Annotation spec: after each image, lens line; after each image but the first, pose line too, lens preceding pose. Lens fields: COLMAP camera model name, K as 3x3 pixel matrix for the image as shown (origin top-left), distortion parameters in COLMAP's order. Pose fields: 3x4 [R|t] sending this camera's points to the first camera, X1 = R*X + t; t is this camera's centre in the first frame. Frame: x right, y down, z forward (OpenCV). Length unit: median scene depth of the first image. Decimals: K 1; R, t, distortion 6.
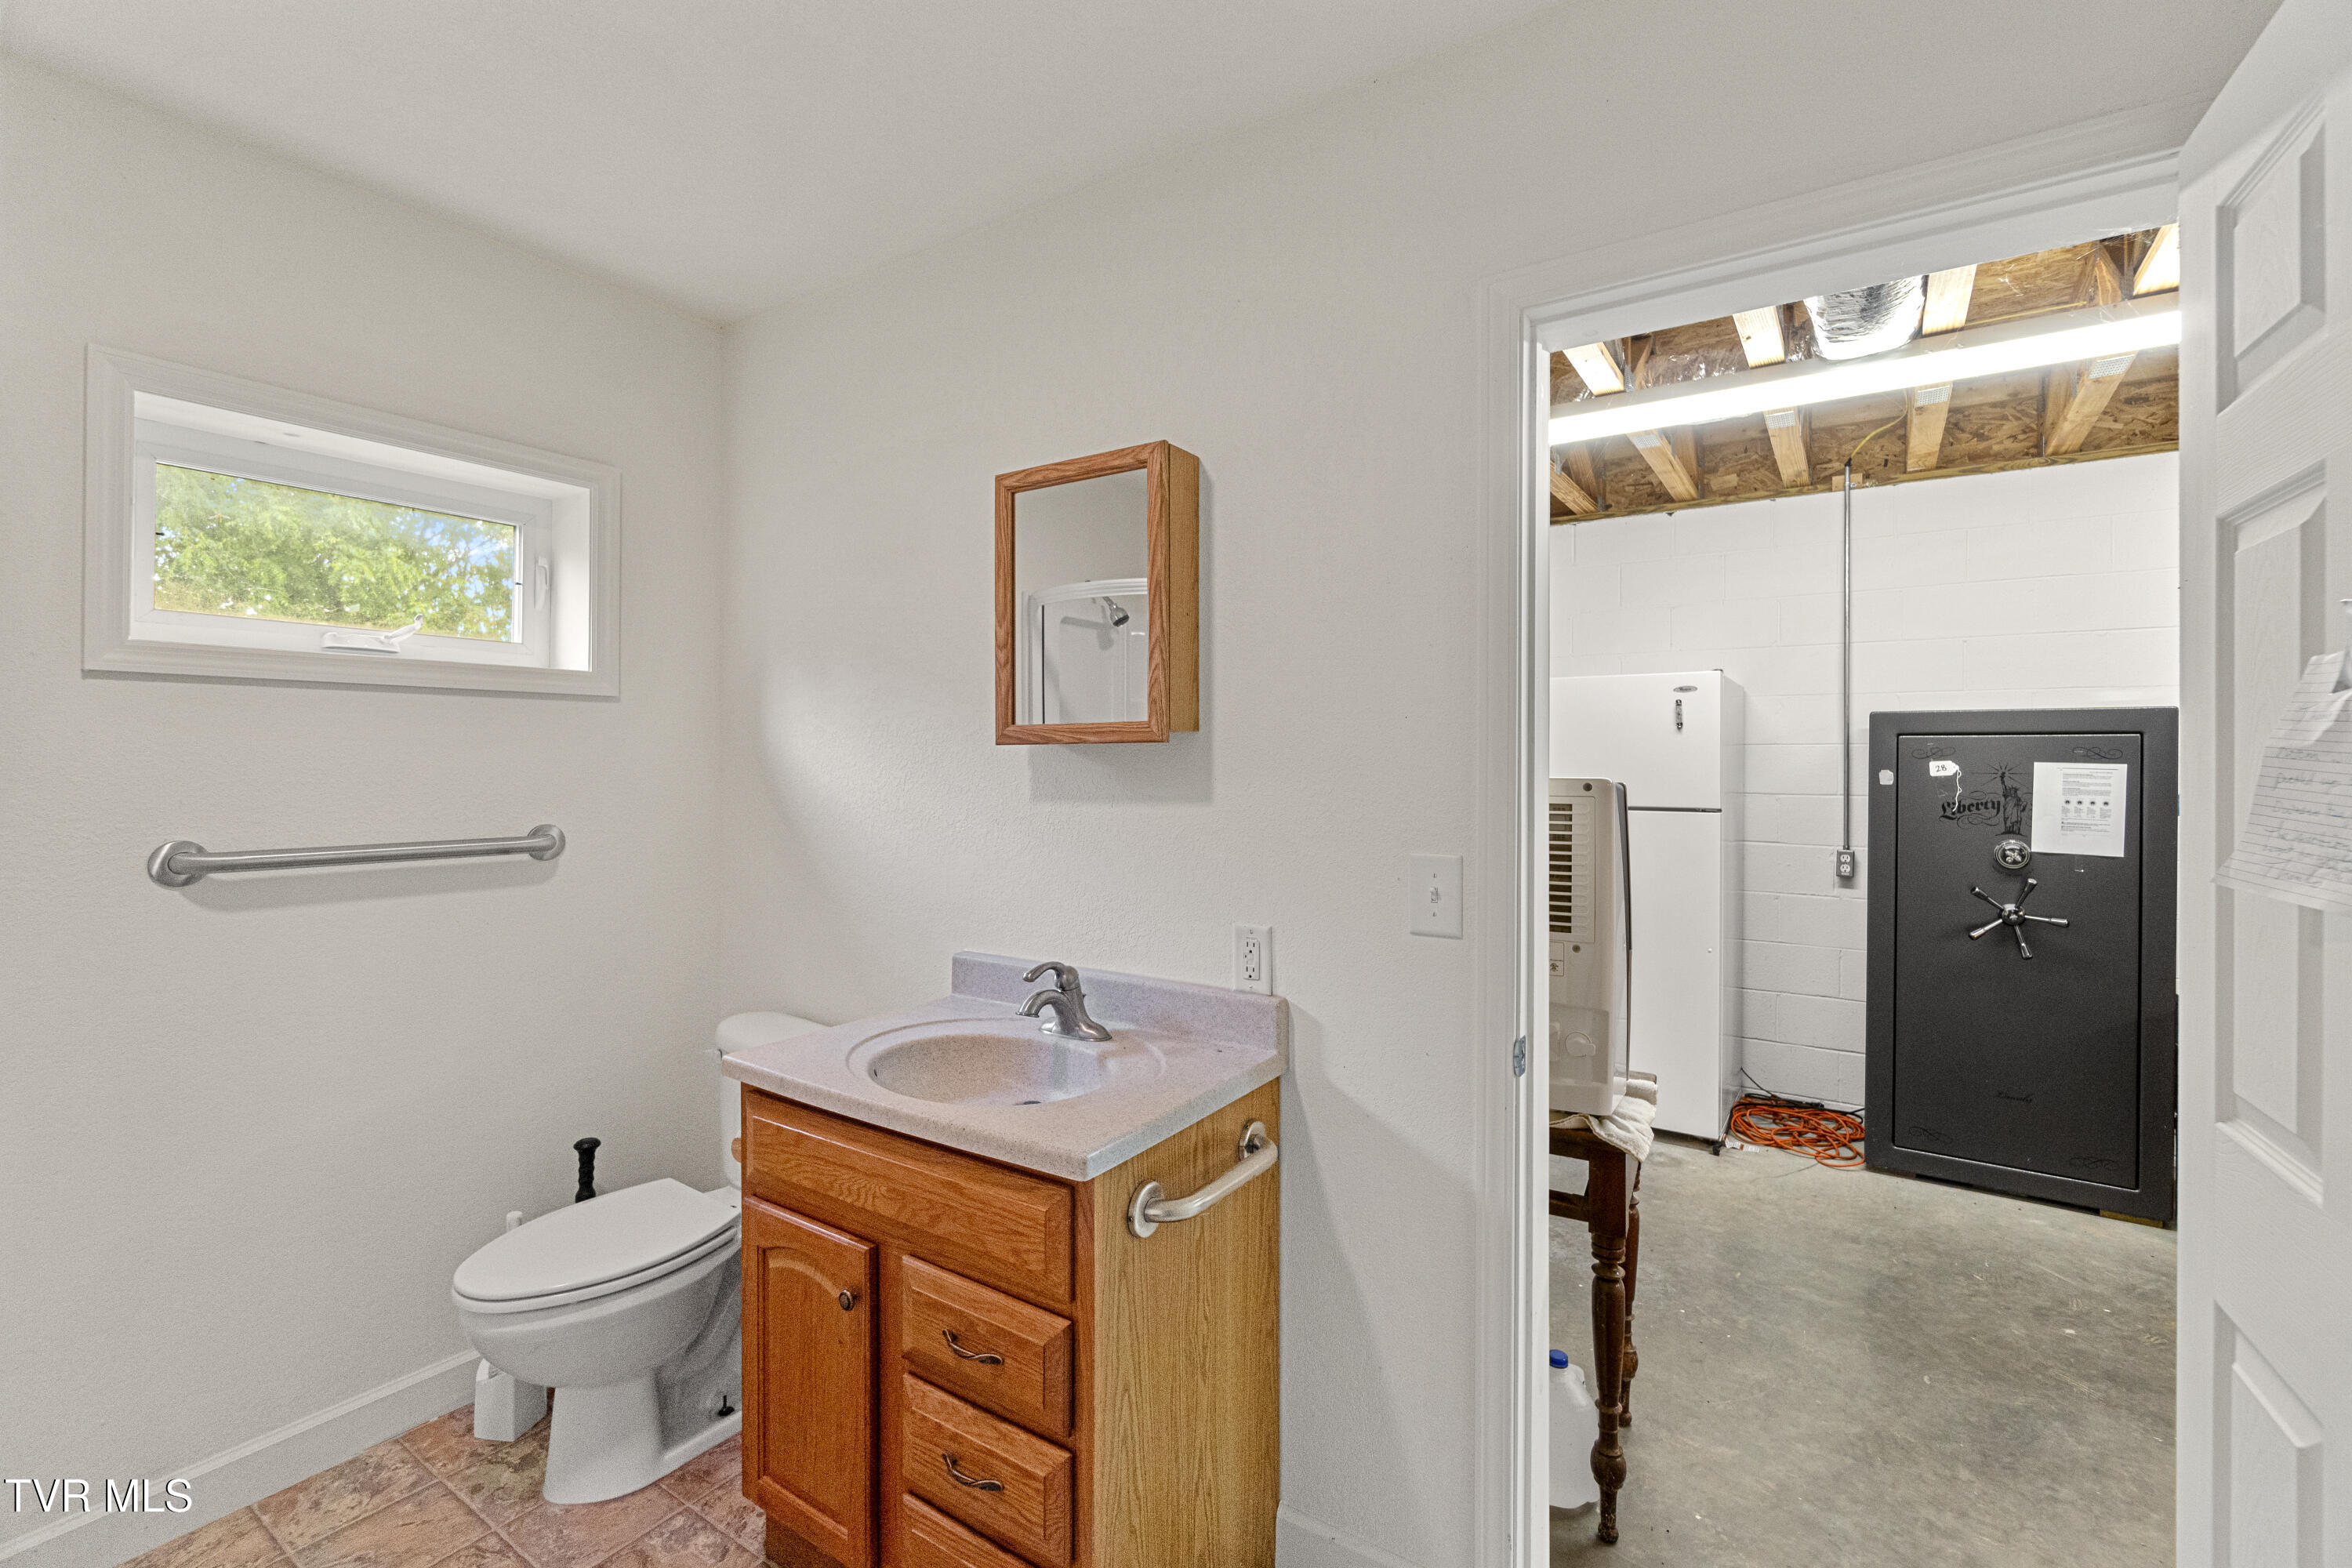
lens RADIAL K [[1021.2, 0, 1171.3], [0, 1021.2, 796.1], [0, 0, 1]] dist [-0.002069, -0.000353]
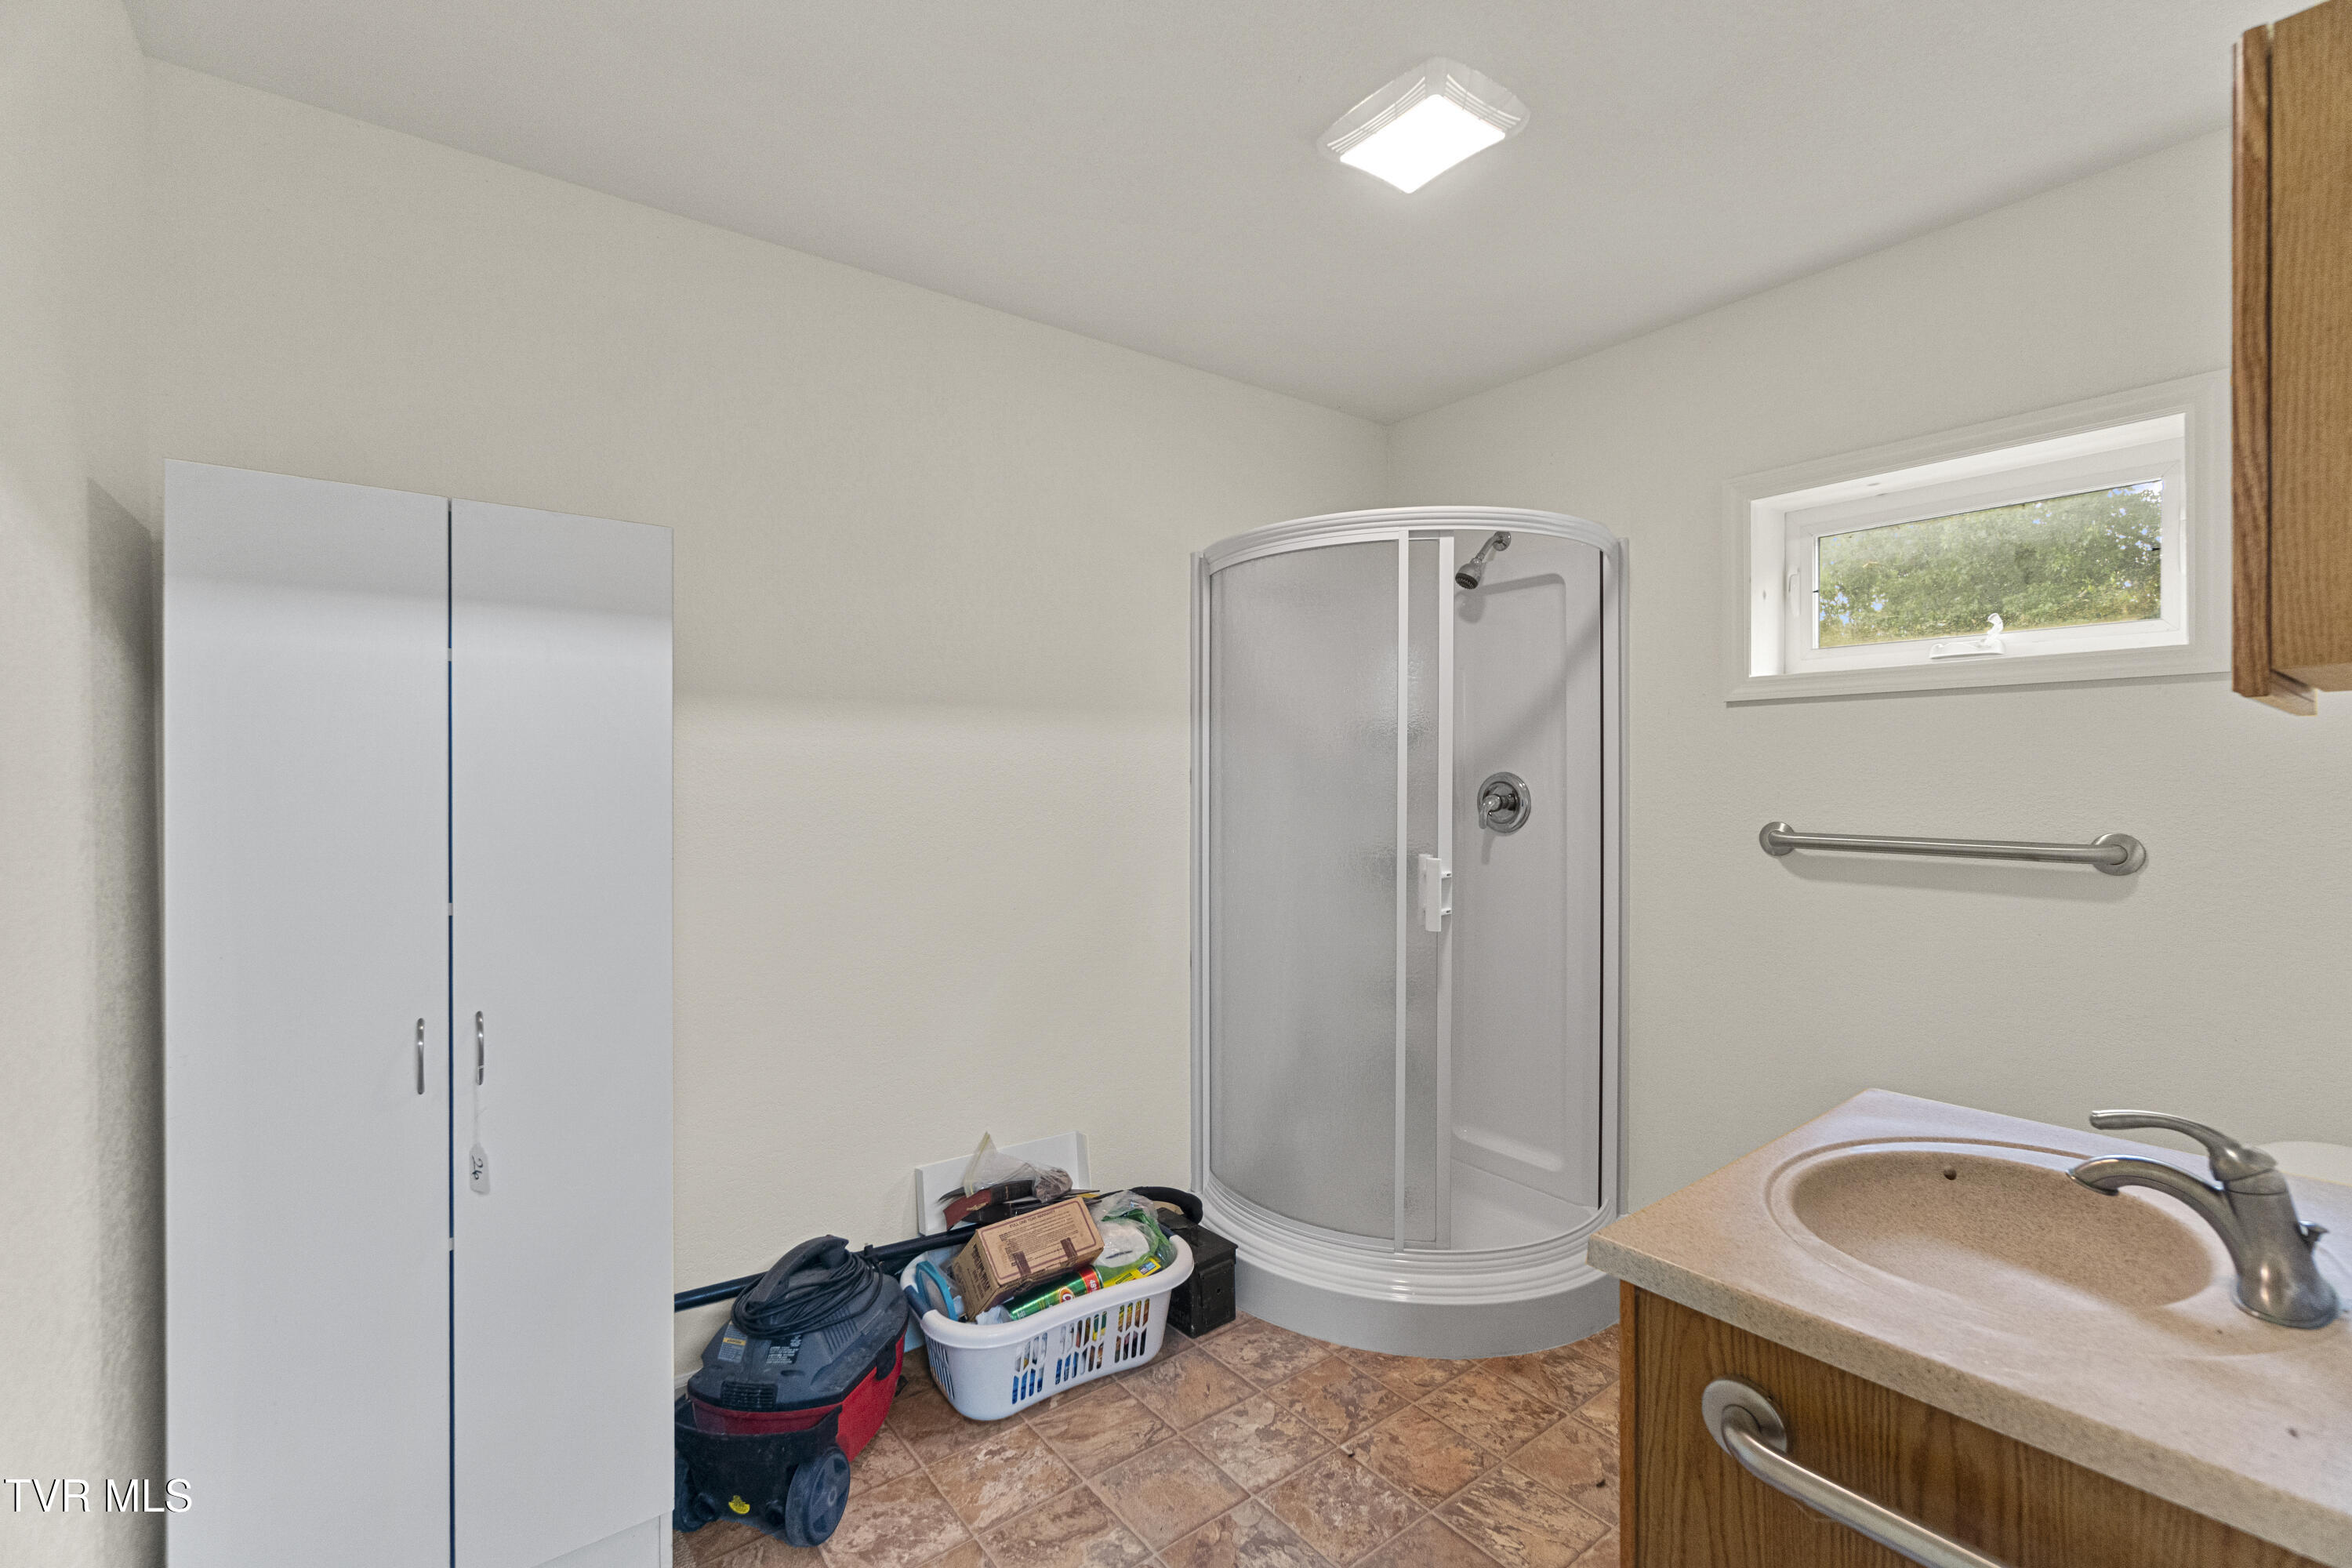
lens RADIAL K [[1021.2, 0, 1171.3], [0, 1021.2, 796.1], [0, 0, 1]] dist [-0.002069, -0.000353]
pose [[-0.328435, 0.016235, -0.944387, 0.558483], [-0.030541, 0.999147, 0.027798, -0.003027], [0.944033, 0.037973, -0.327659, 0.671735]]
